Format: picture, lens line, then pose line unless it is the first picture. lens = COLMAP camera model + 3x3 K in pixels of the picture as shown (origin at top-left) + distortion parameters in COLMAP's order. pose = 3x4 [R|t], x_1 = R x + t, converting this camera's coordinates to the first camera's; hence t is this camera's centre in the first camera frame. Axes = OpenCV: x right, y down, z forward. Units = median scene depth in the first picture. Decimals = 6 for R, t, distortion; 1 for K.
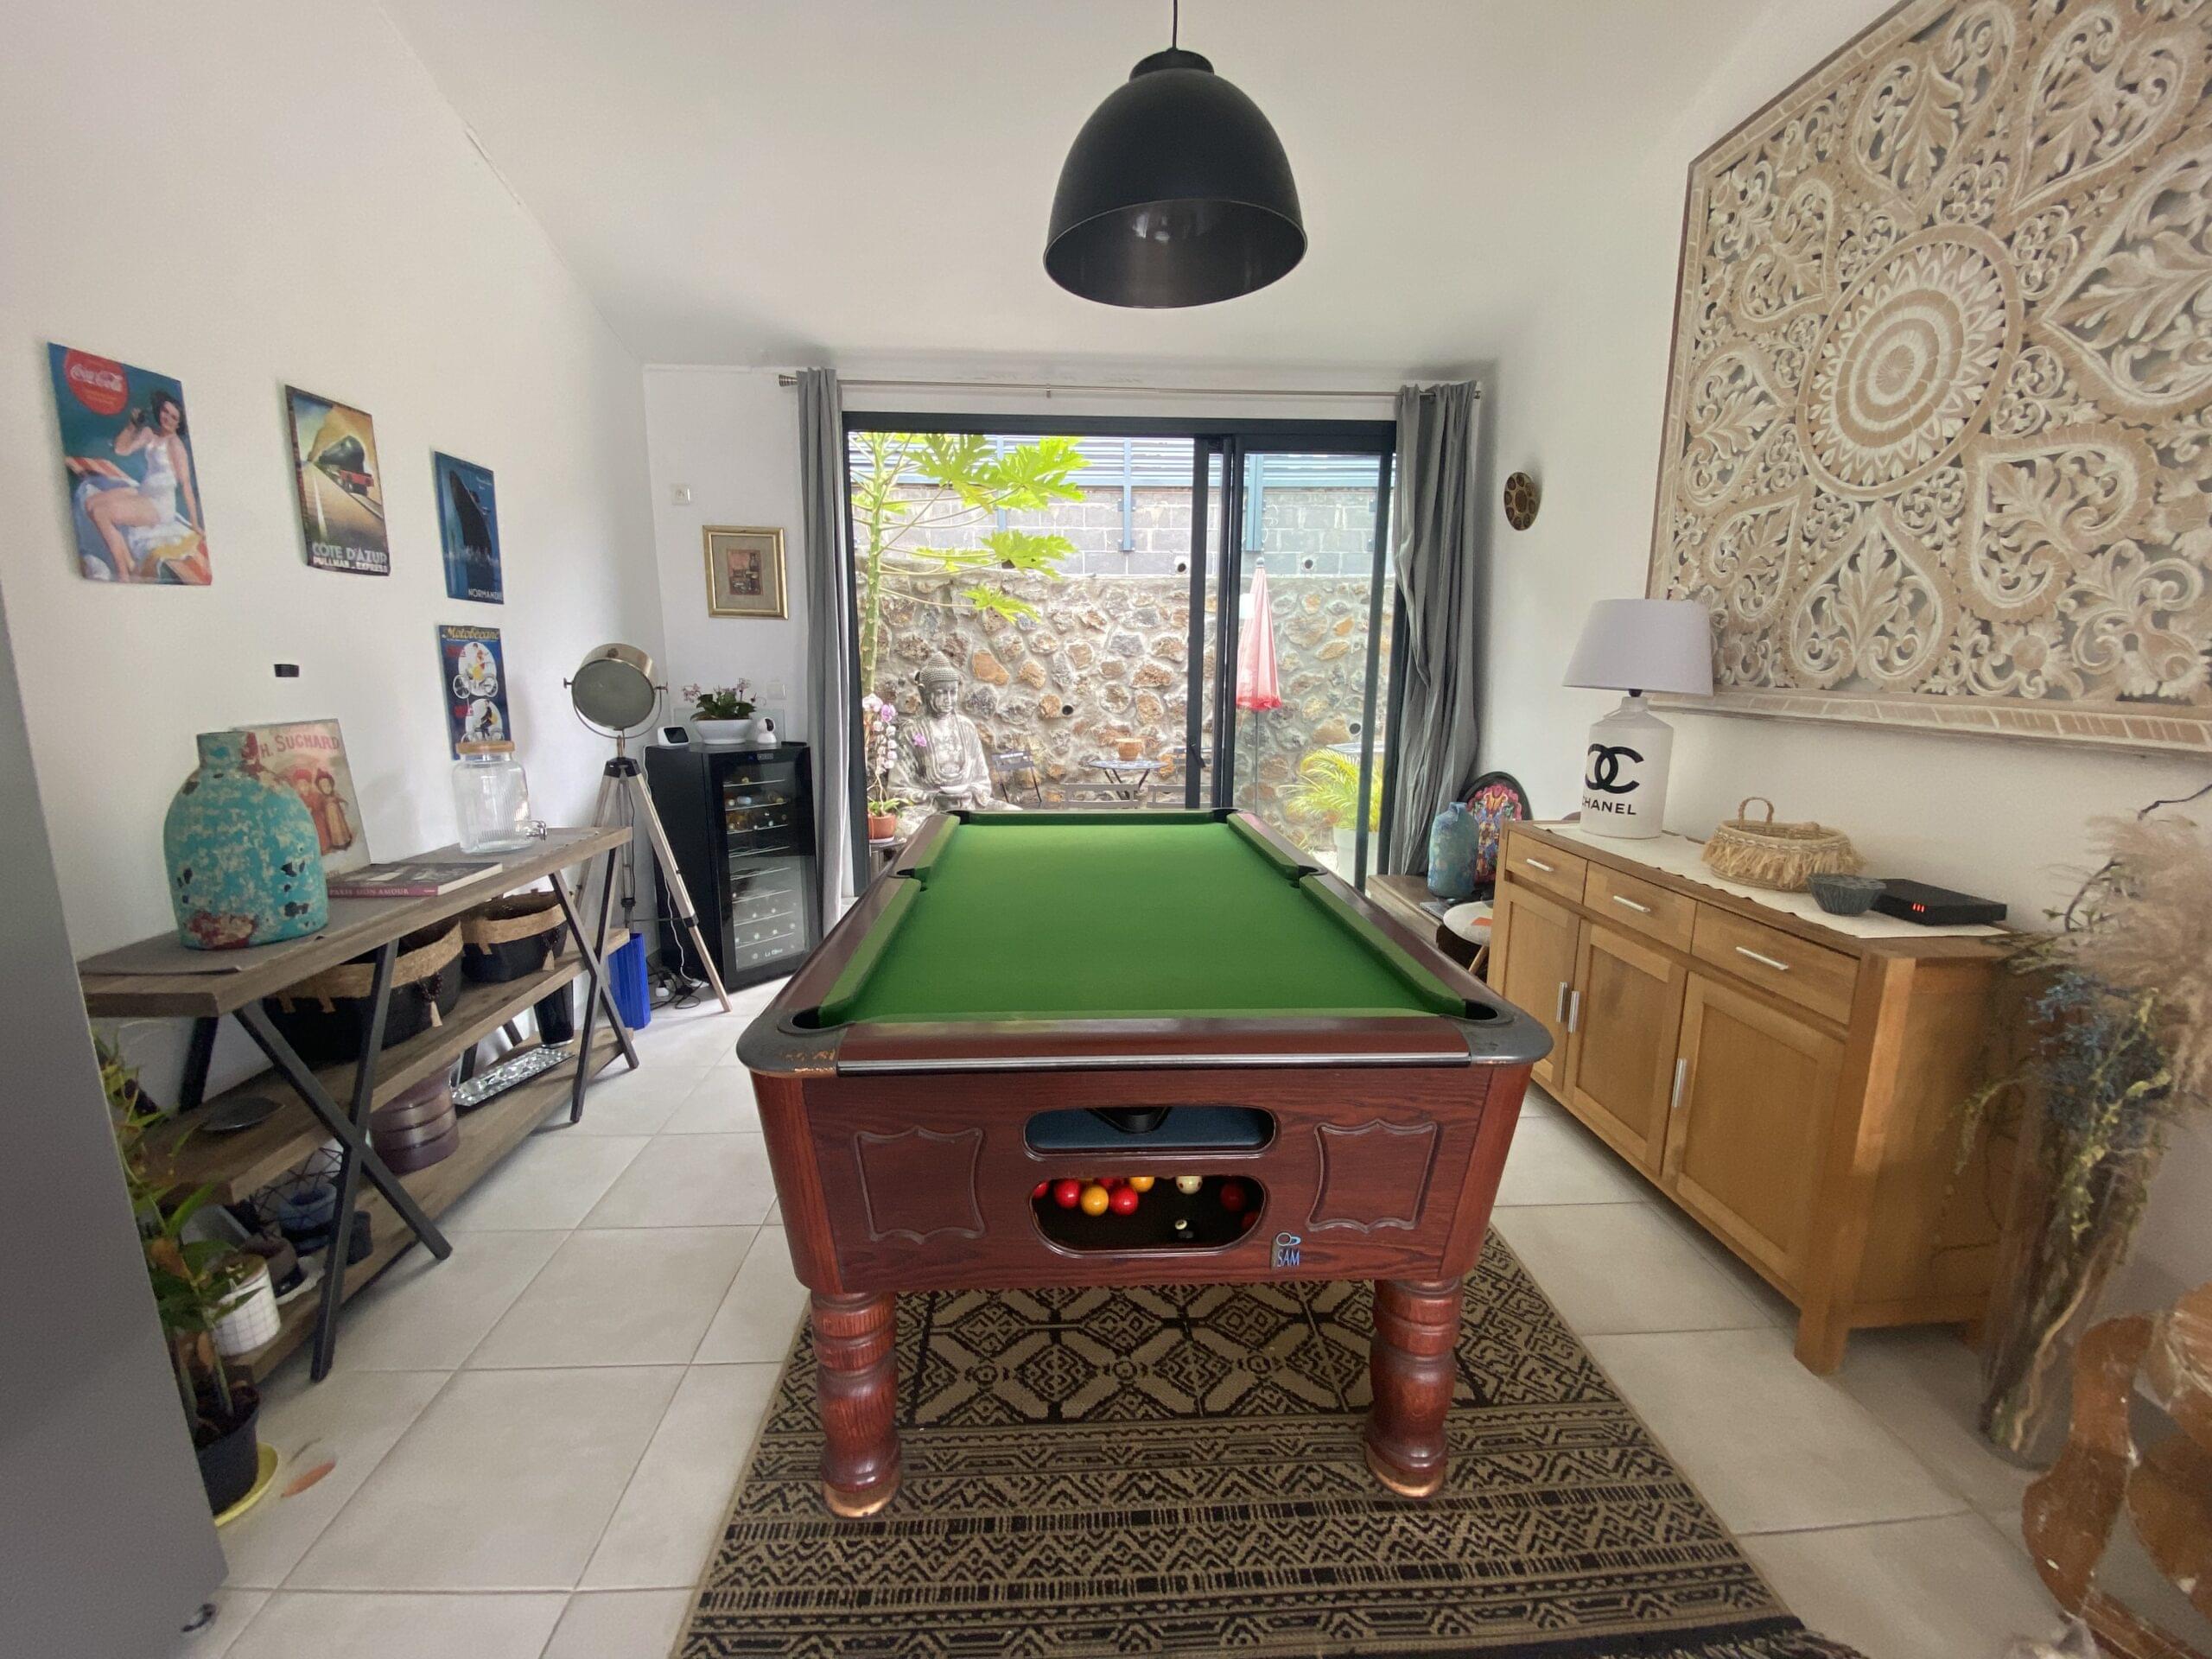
lens RADIAL K [[910.4, 0, 1102.7], [0, 910.4, 835.1], [0, 0, 1]] dist [-0.003056, -0.013331]
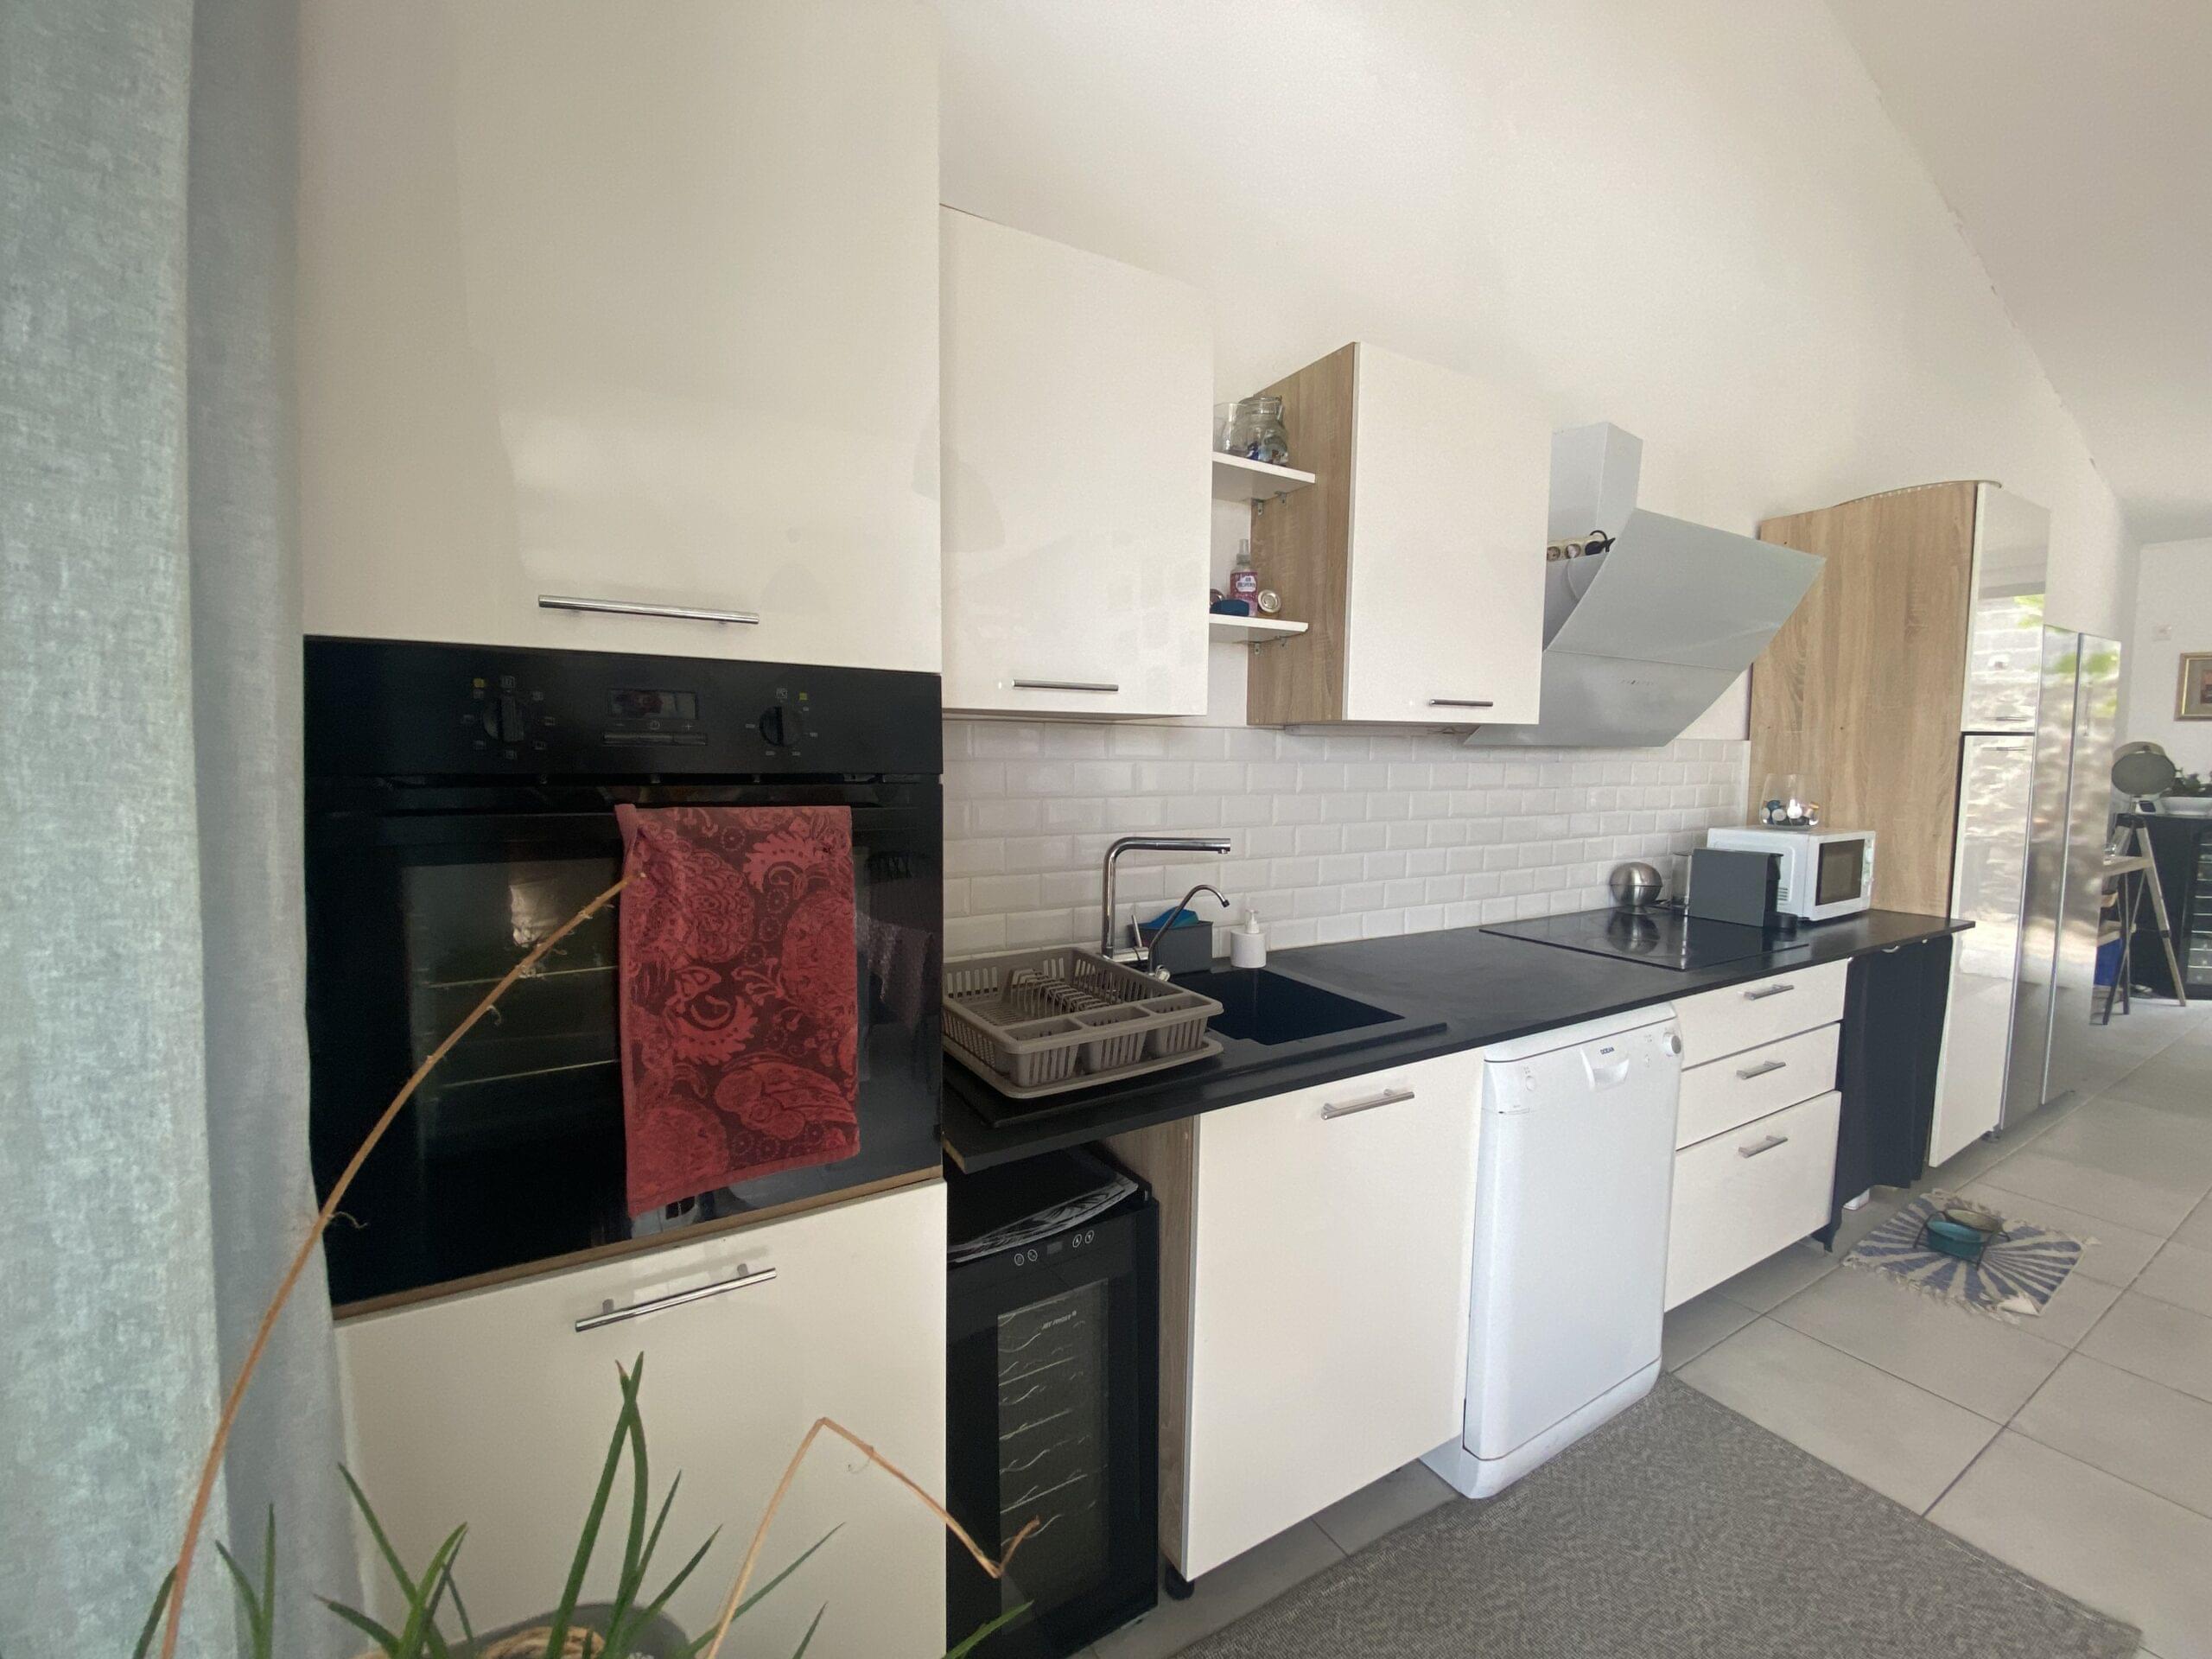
lens RADIAL K [[905.4, 0, 1093.2], [0, 905.4, 829.2], [0, 0, 1]] dist [0.010330, -0.016481]
pose [[0.460128, 0.070027, -0.885087, -0.012860], [-0.167135, 0.985894, -0.008886, 0.282504], [0.871980, 0.152018, 0.465341, -1.409282]]
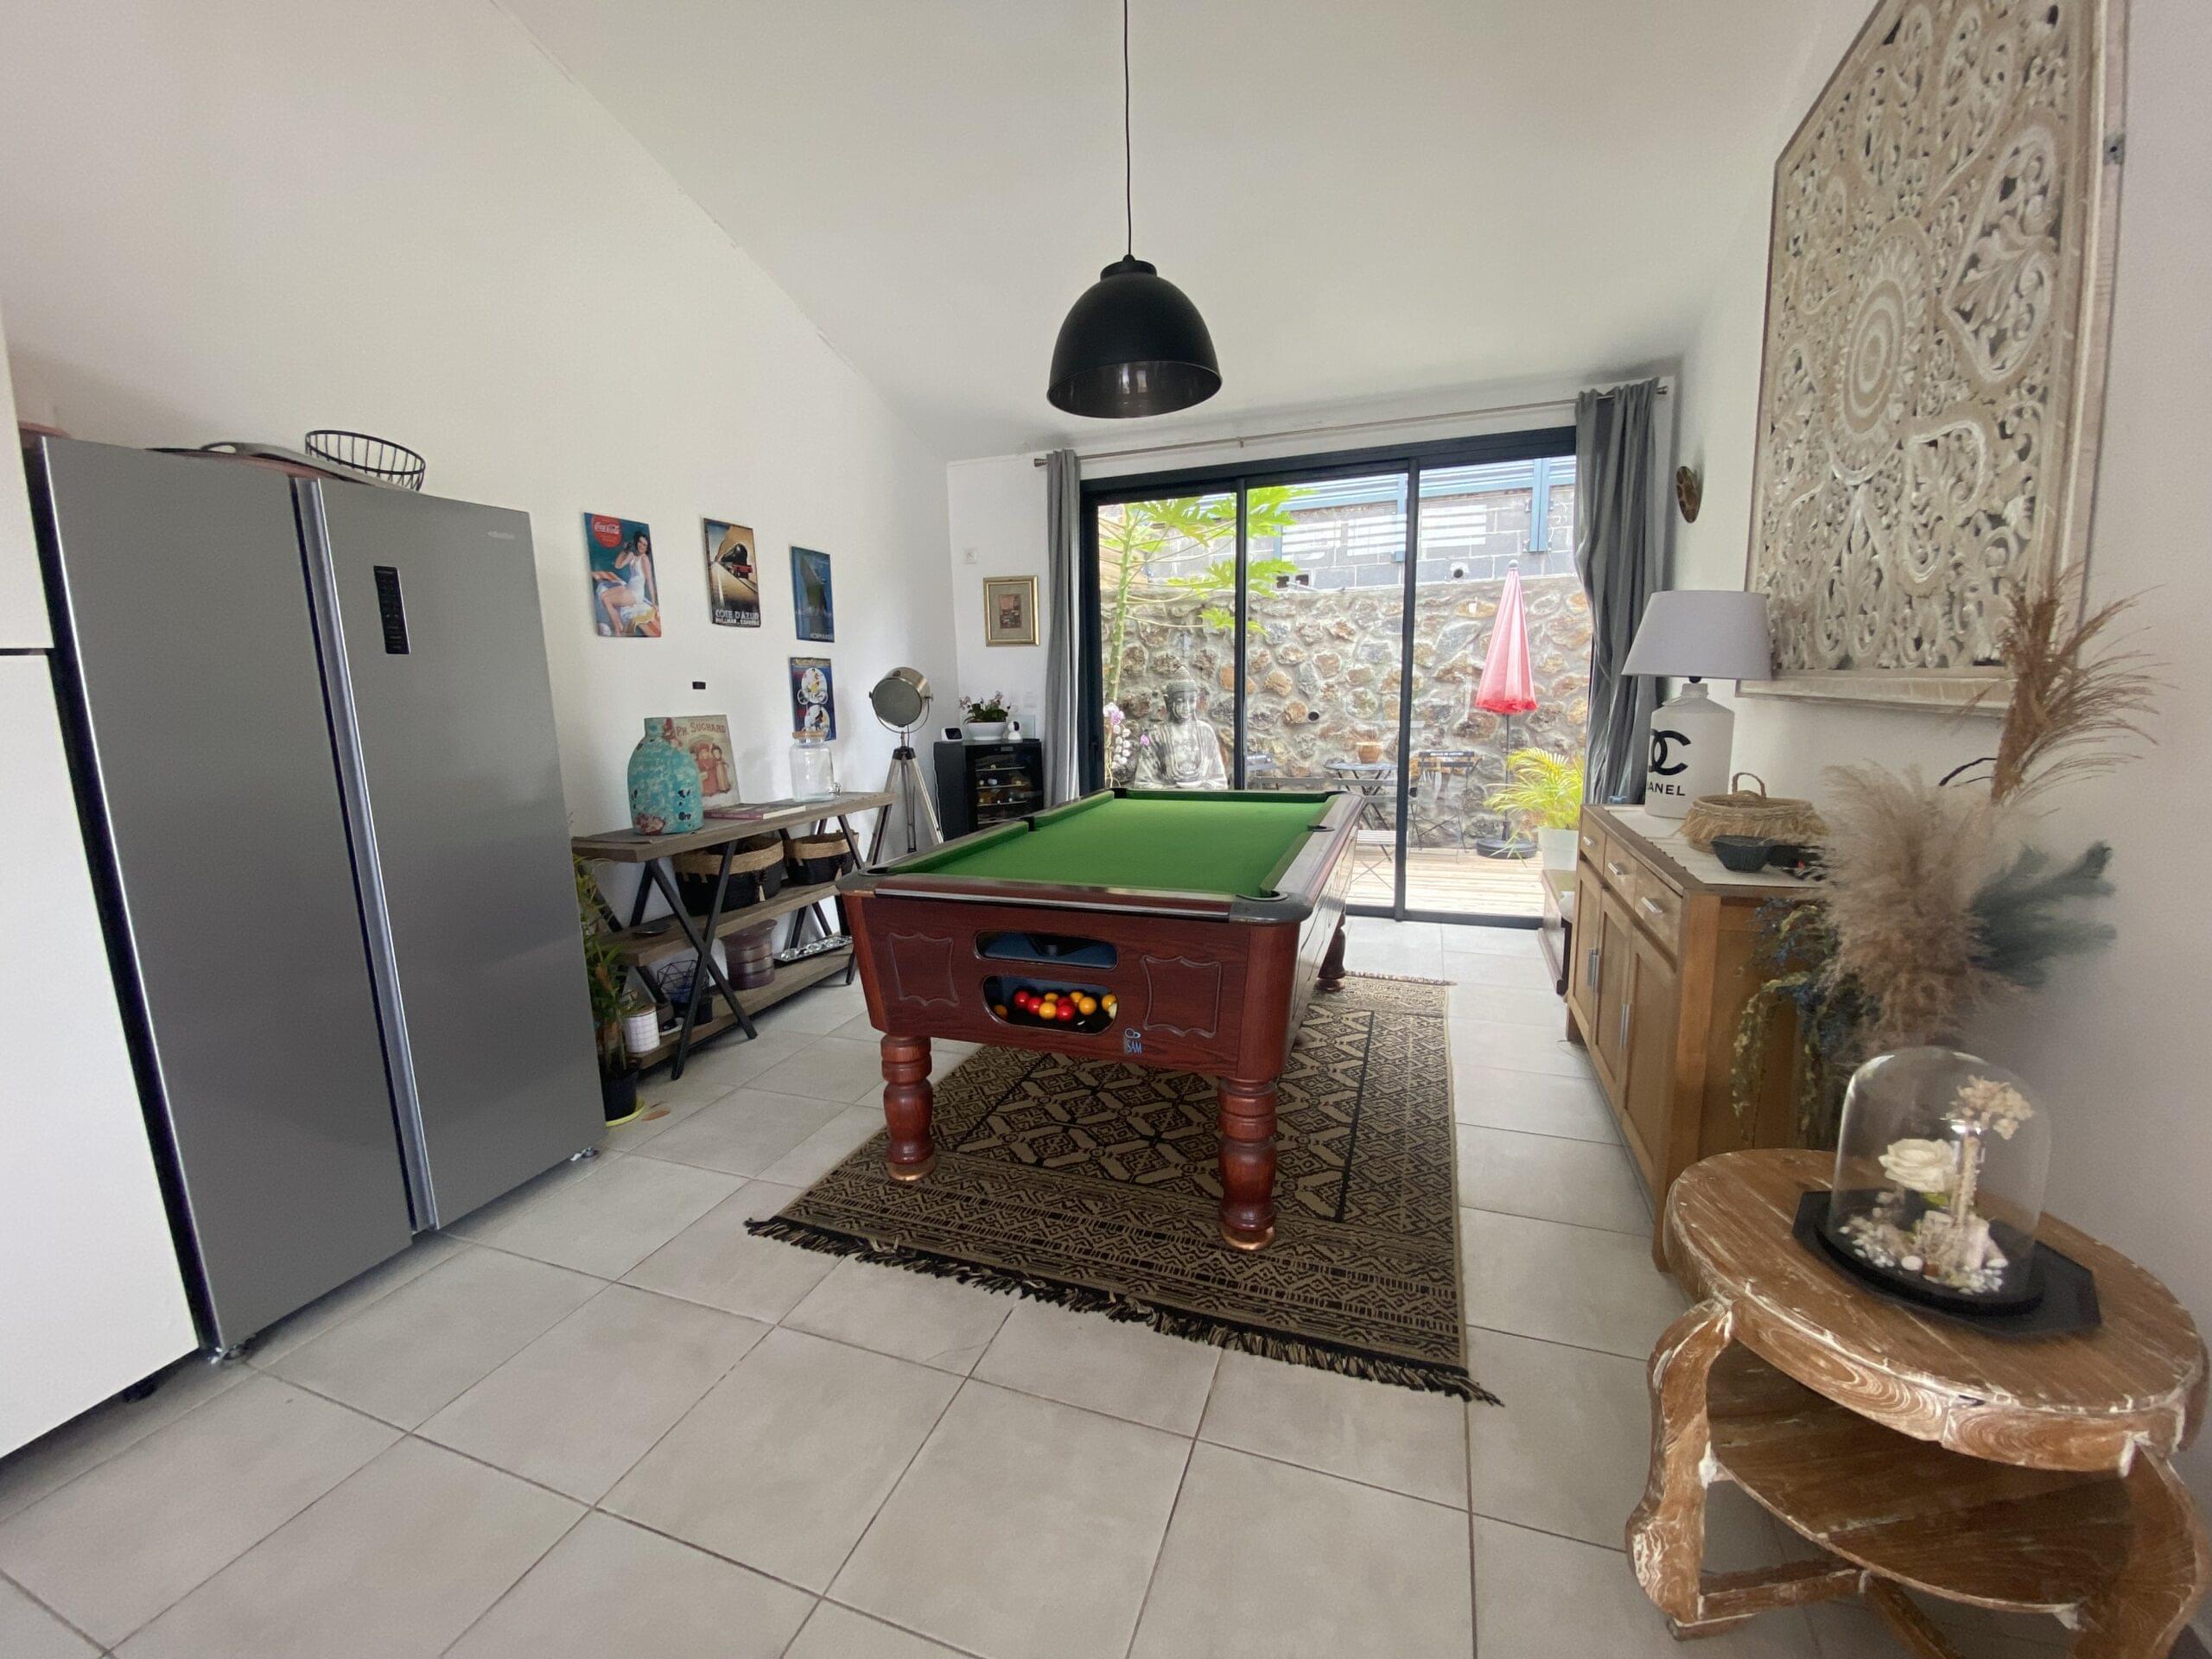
lens RADIAL K [[905.4, 0, 1093.2], [0, 905.4, 829.2], [0, 0, 1]] dist [0.010330, -0.016481]
pose [[0.919244, 0.037504, -0.391897, 0.366266], [-0.046643, 0.998816, -0.013820, 0.061841], [0.390915, 0.030983, 0.919905, -0.223444]]
